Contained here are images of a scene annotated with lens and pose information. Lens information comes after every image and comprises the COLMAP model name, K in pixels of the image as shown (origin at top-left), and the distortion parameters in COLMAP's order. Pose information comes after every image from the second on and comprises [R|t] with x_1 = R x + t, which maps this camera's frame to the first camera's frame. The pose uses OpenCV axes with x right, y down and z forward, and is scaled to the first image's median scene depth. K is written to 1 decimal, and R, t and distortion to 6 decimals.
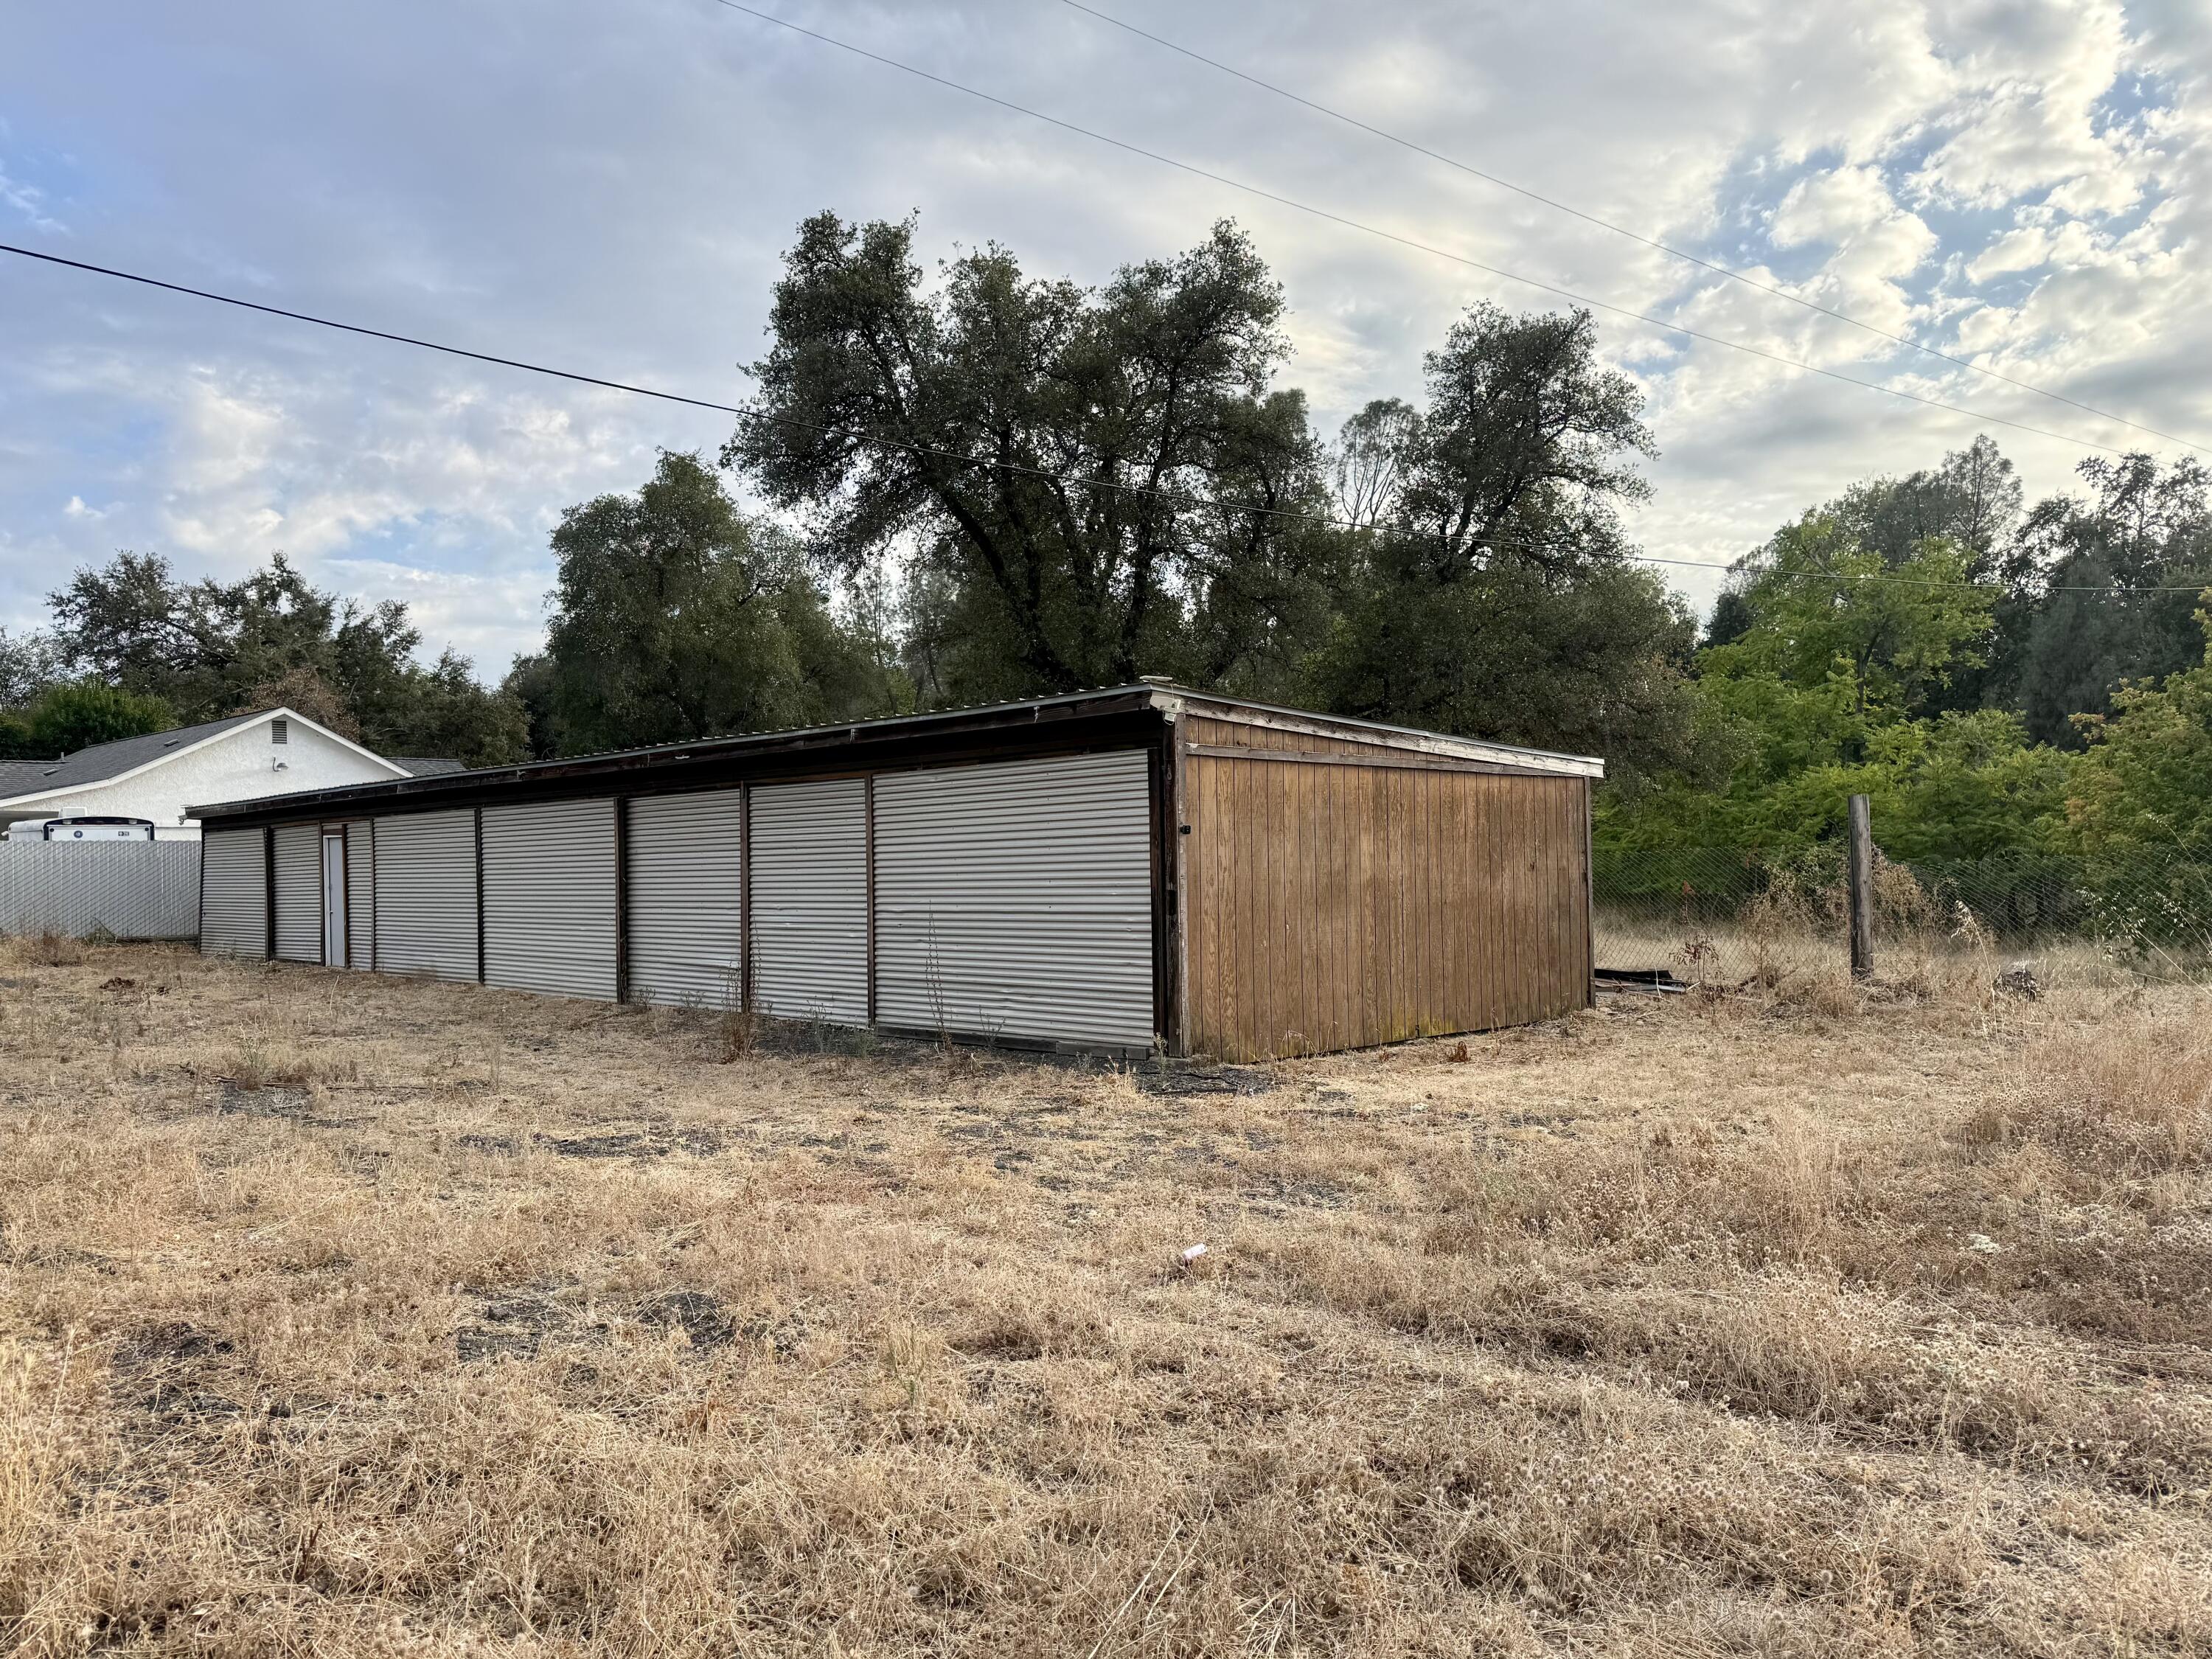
lens RADIAL K [[1538.3, 0, 1106.6], [0, 1538.3, 820.9], [0, 0, 1]] dist [0.020815, -0.009721]
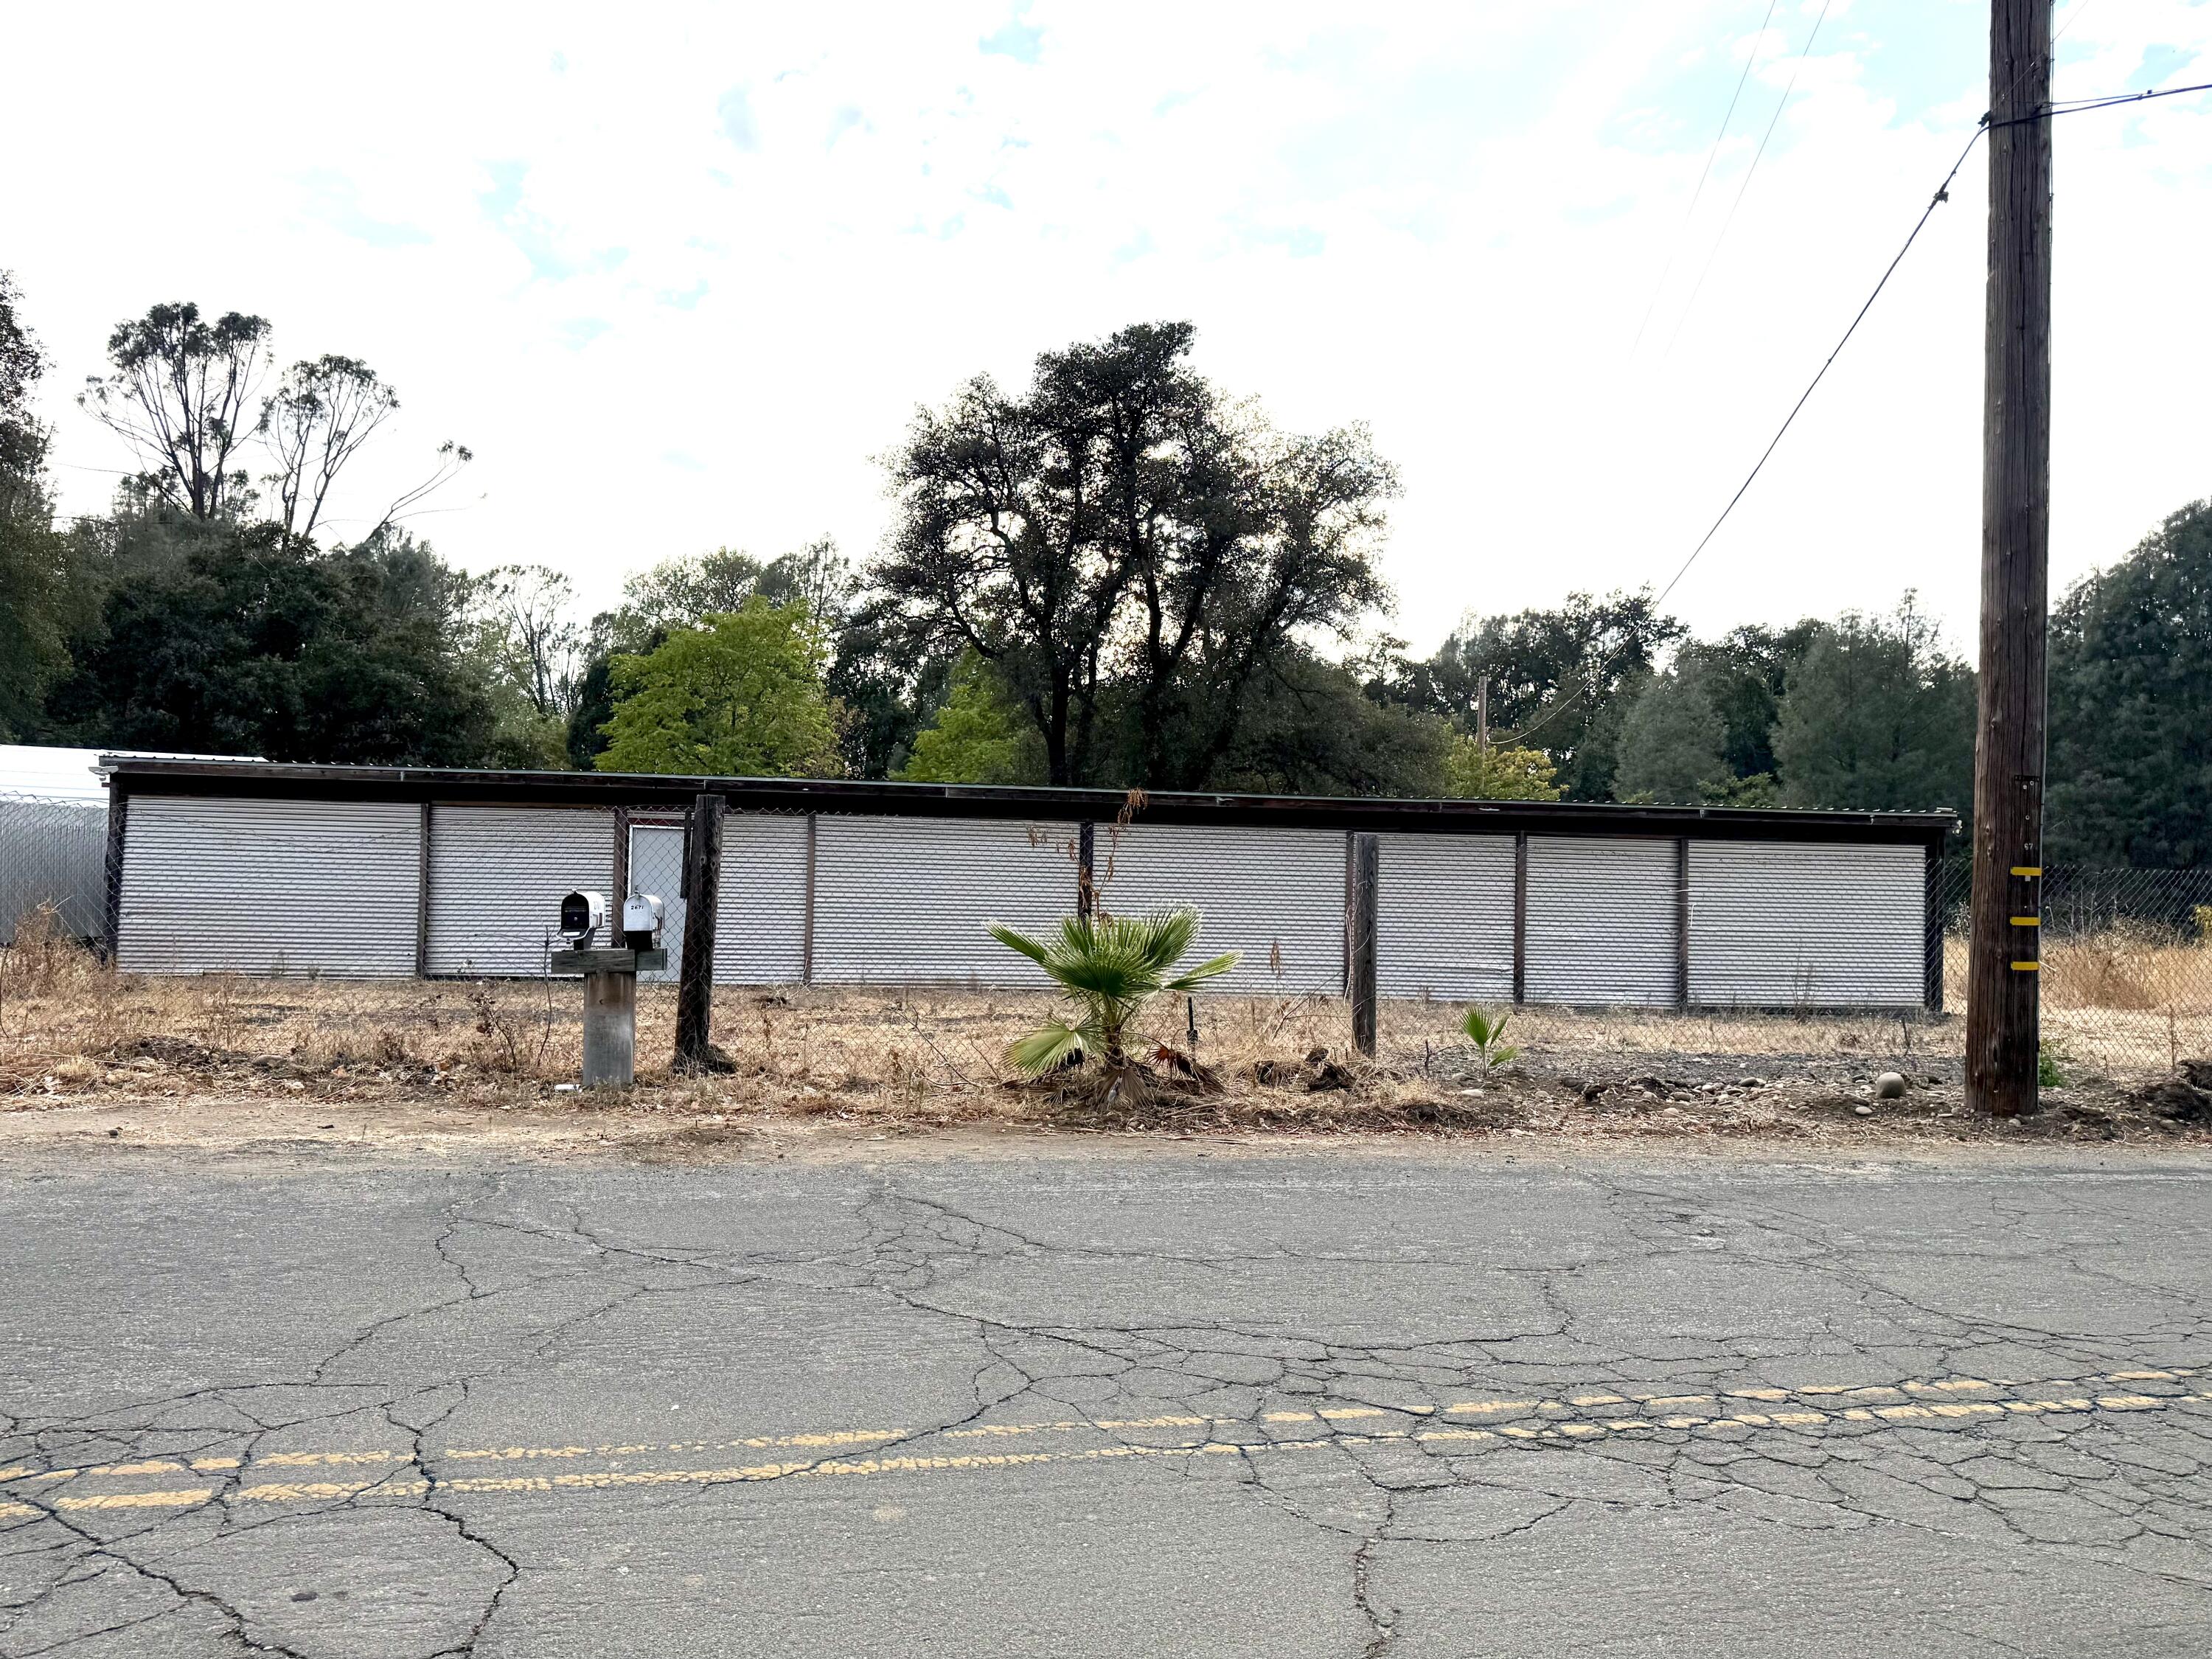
lens RADIAL K [[1538.3, 0, 1113.6], [0, 1538.3, 836.7], [0, 0, 1]] dist [0.020815, -0.009721]
pose [[0.634193, 0.054533, 0.771250, -1.493205], [-0.057646, 0.998068, -0.023169, 0.030758], [-0.771023, -0.029766, 0.636111, 0.417972]]
